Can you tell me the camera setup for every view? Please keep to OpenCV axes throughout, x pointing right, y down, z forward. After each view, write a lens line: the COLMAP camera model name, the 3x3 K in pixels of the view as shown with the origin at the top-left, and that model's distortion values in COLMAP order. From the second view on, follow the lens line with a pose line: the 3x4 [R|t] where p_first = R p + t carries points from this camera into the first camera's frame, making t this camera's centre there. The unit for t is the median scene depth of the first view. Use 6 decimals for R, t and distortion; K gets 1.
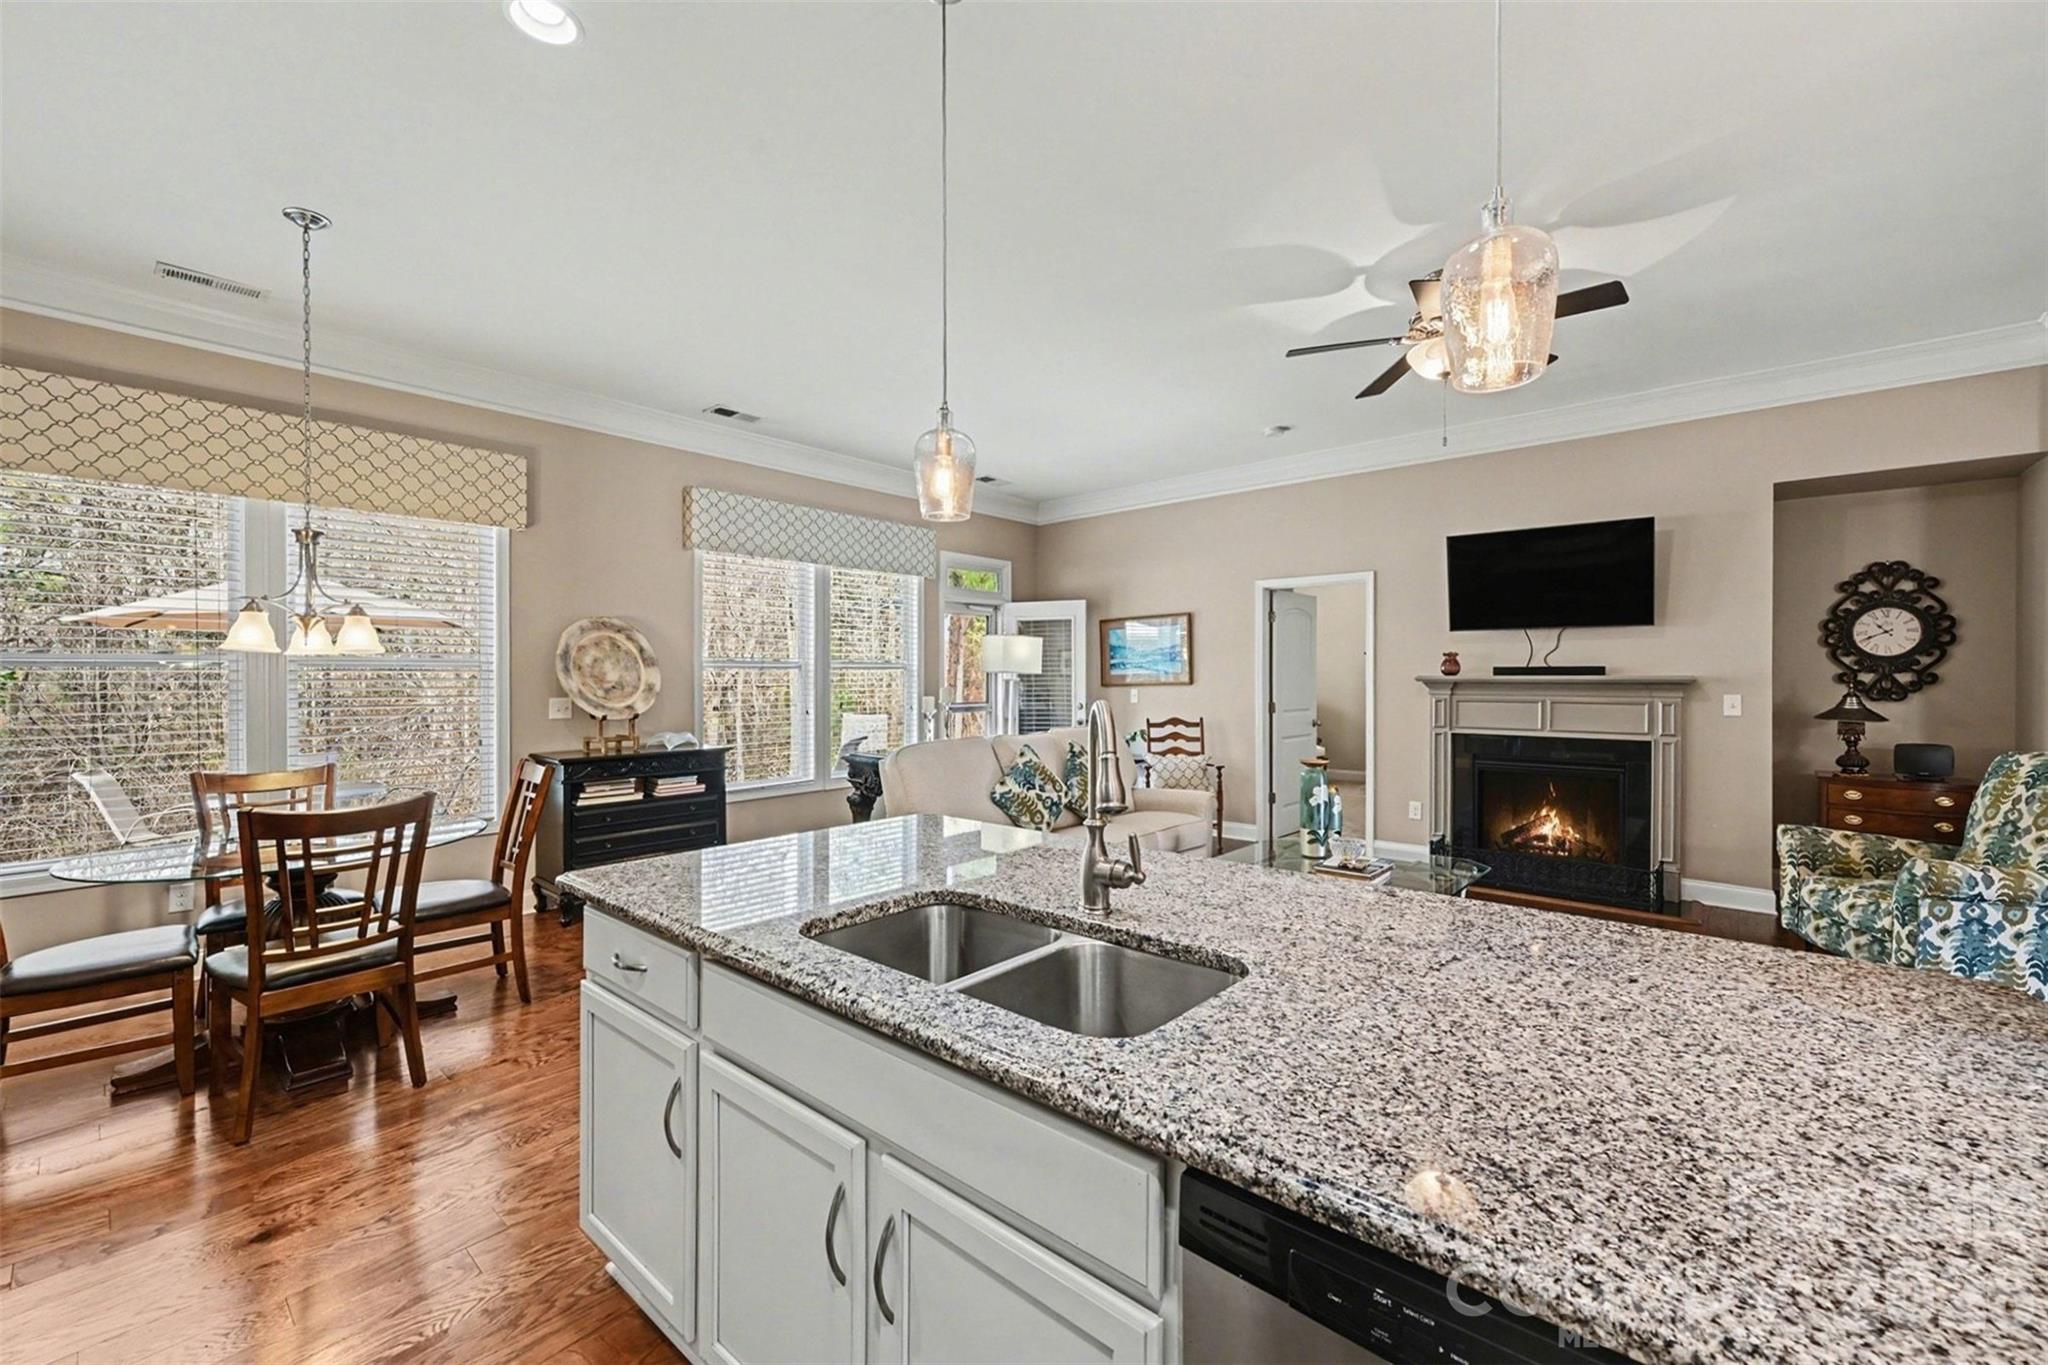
lens RADIAL K [[822.2, 0, 1015.3], [0, 822.2, 690.4], [0, 0, 1]] dist [-0.003483, 0.001309]
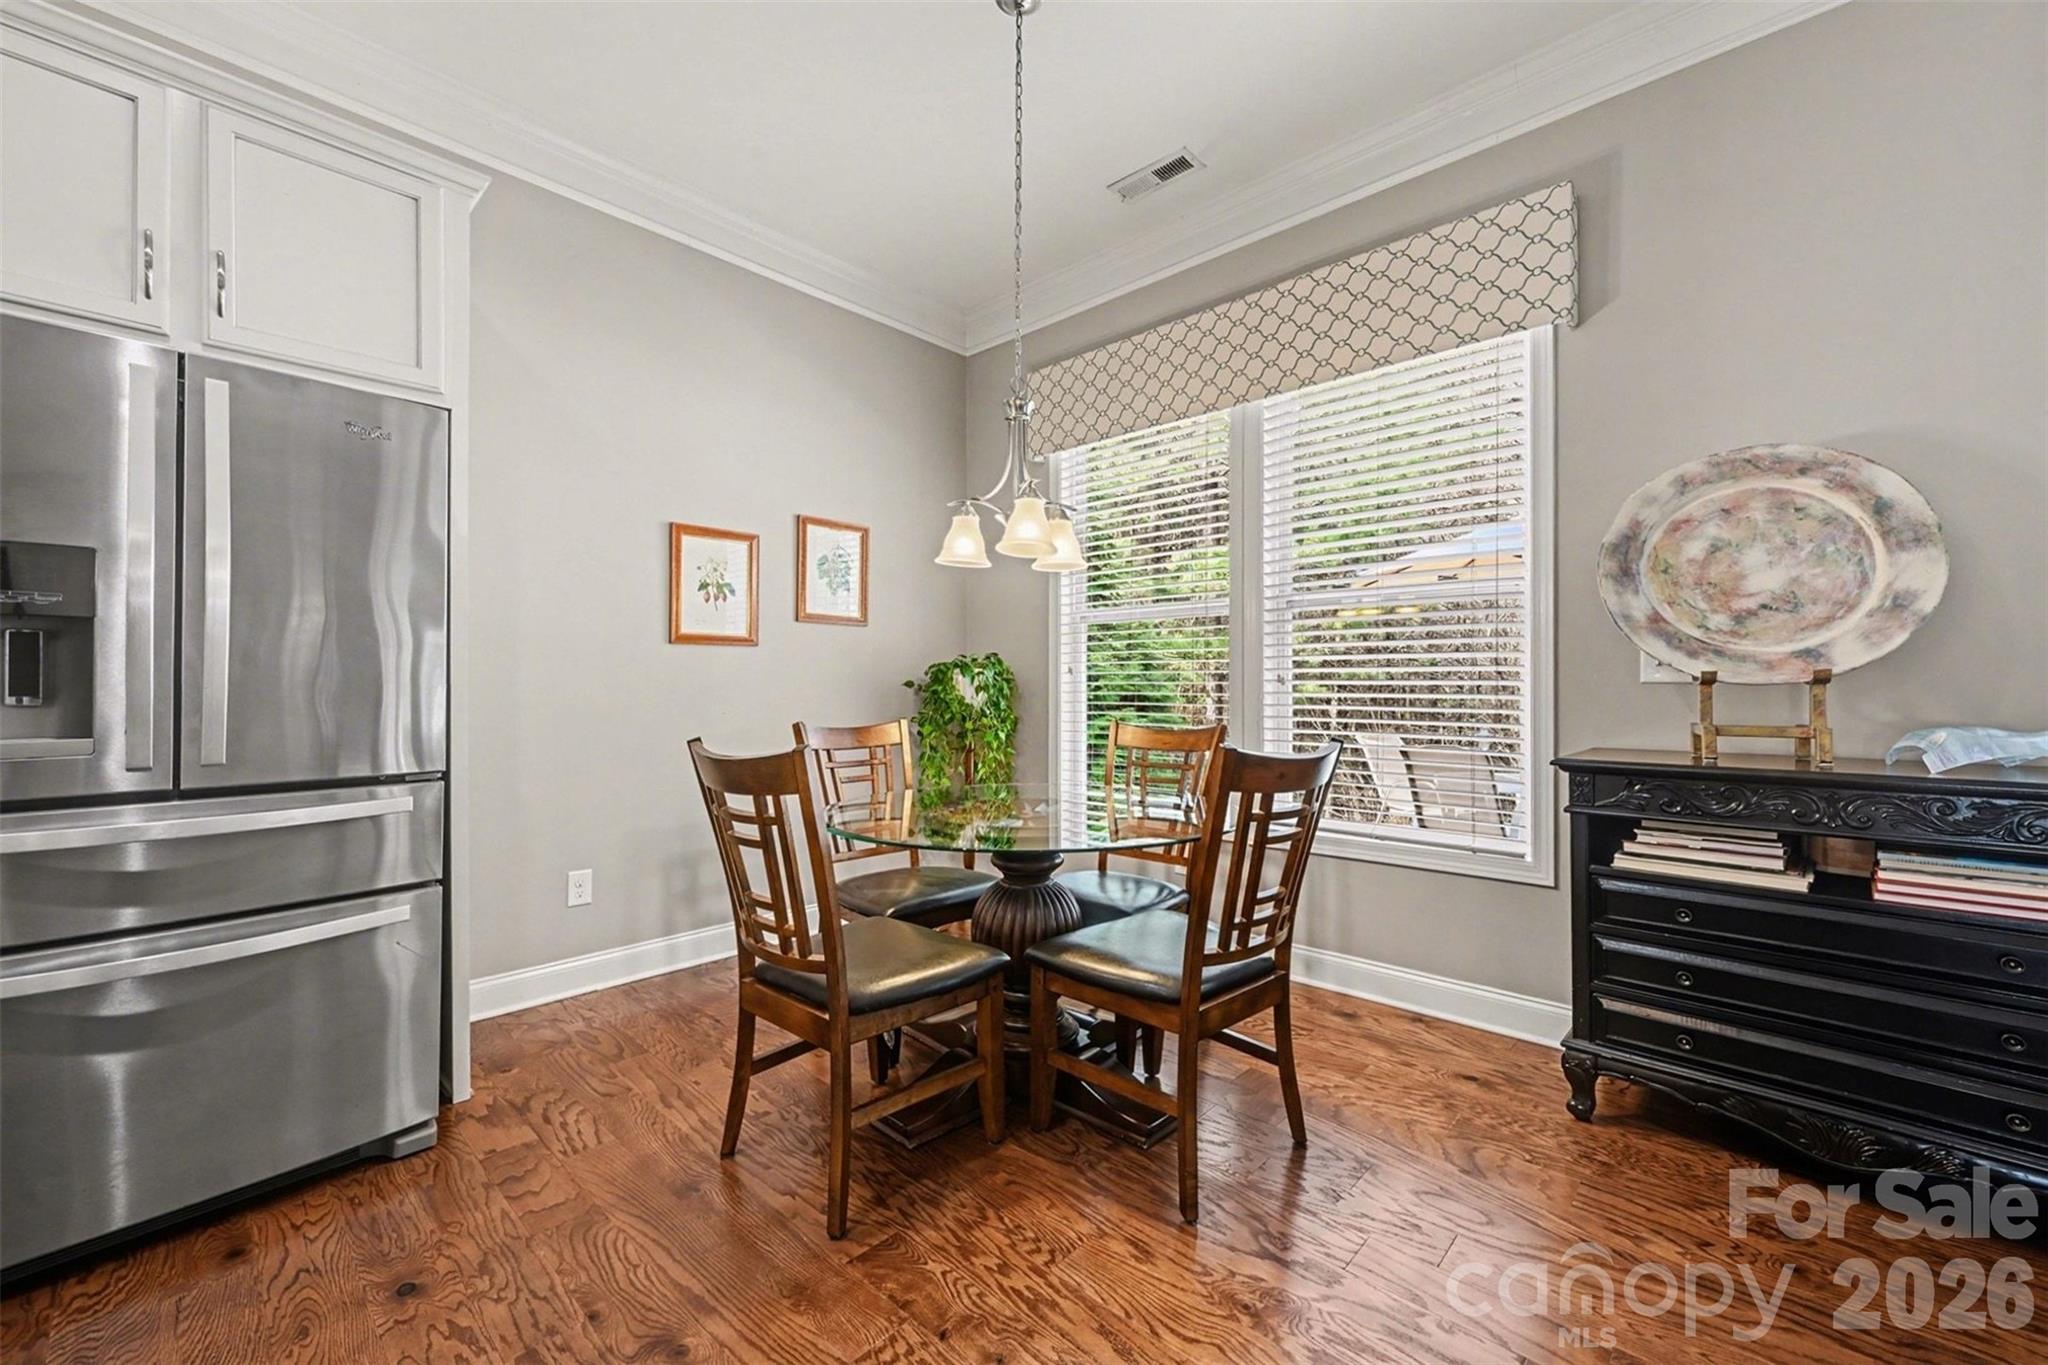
lens RADIAL K [[822.2, 0, 1016.1], [0, 822.2, 683.8], [0, 0, 1]] dist [-0.003483, 0.001309]
pose [[-0.042943, -0.007746, -0.999048, -0.057723], [-0.020388, 0.999769, -0.006875, 0.045150], [0.998869, 0.020073, -0.043091, 0.632943]]
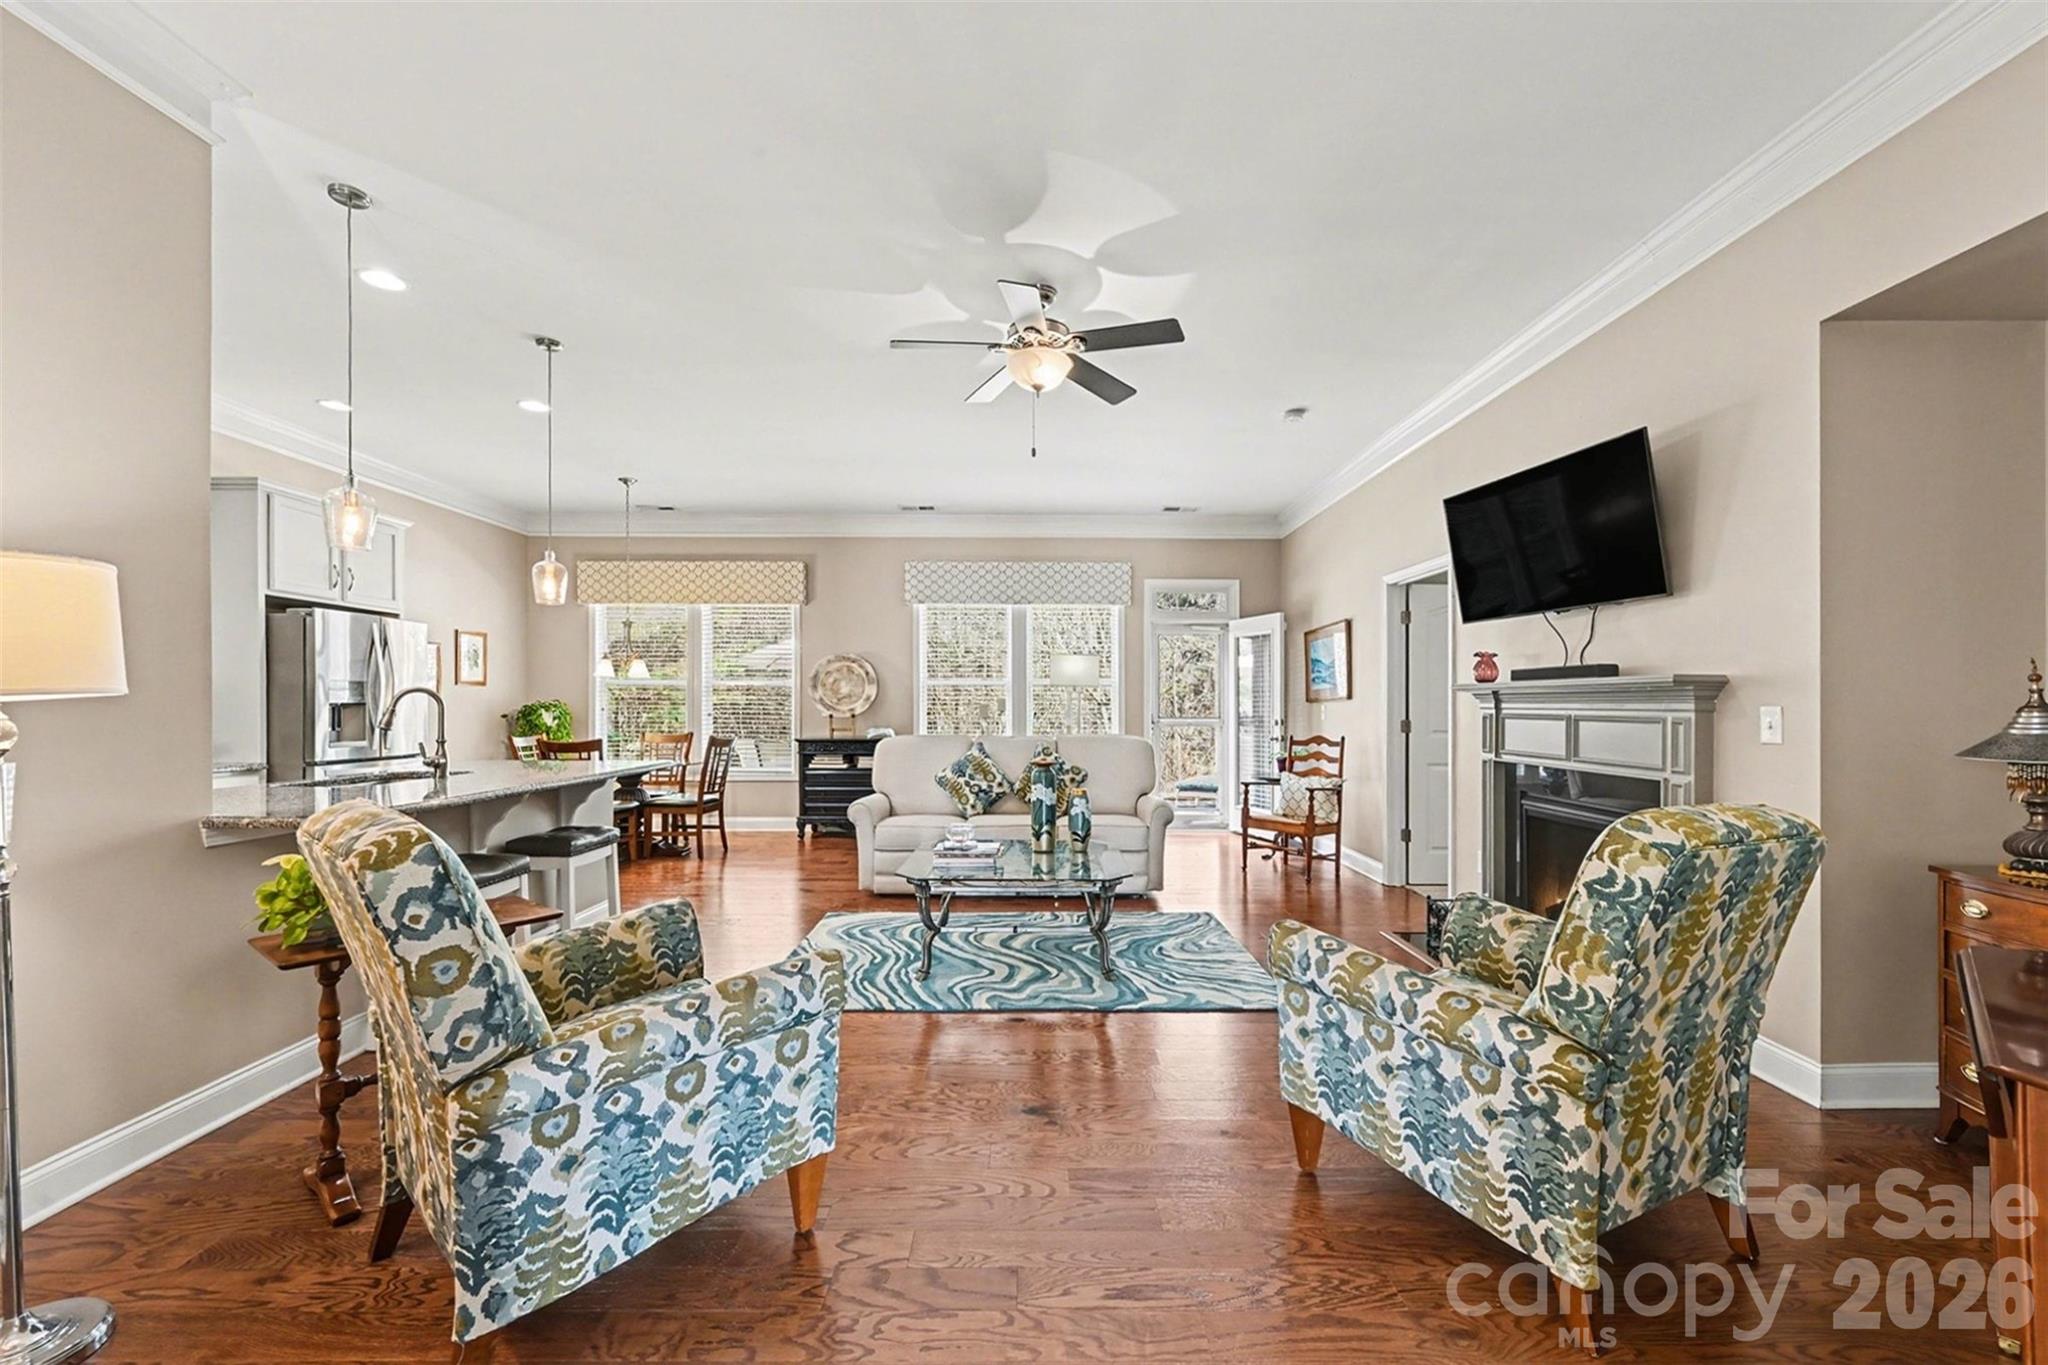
lens RADIAL K [[822.2, 0, 1023.5], [0, 822.2, 701.4], [0, 0, 1]] dist [-0.003483, 0.001309]
pose [[0.653882, 0.002169, -0.756593, 0.926468], [-0.017411, 0.999774, -0.012180, 0.017236], [0.756396, 0.021137, 0.653773, 0.222286]]
